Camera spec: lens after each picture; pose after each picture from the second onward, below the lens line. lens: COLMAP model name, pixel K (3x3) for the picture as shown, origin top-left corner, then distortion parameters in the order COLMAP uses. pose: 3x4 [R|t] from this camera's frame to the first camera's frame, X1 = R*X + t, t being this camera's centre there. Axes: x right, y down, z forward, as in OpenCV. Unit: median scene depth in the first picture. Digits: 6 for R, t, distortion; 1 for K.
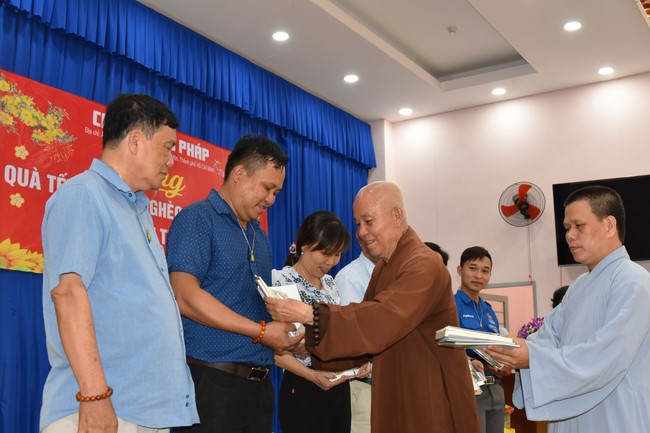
lens RADIAL K [[794.6, 0, 325.5], [0, 794.6, 242.3], [0, 0, 1]] dist [0.010454, 0.018813]
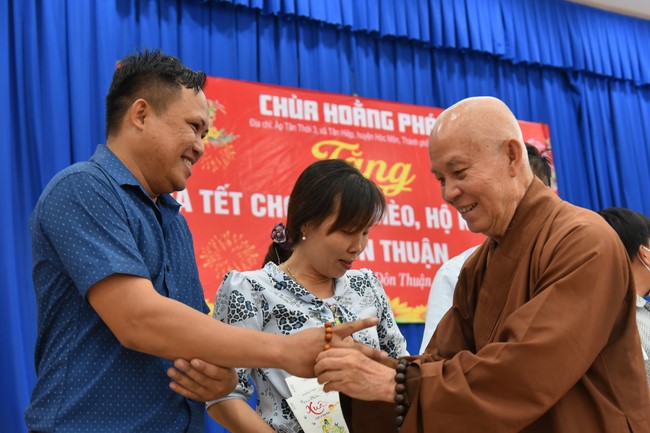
lens RADIAL K [[957.0, 0, 323.8], [0, 957.0, 237.6], [0, 0, 1]] dist [0.000833, -0.024147]
pose [[0.886445, -0.150138, -0.437806, 0.117317], [0.135647, 0.988662, -0.064394, 0.027215], [0.442511, -0.002305, 0.896760, 0.208086]]
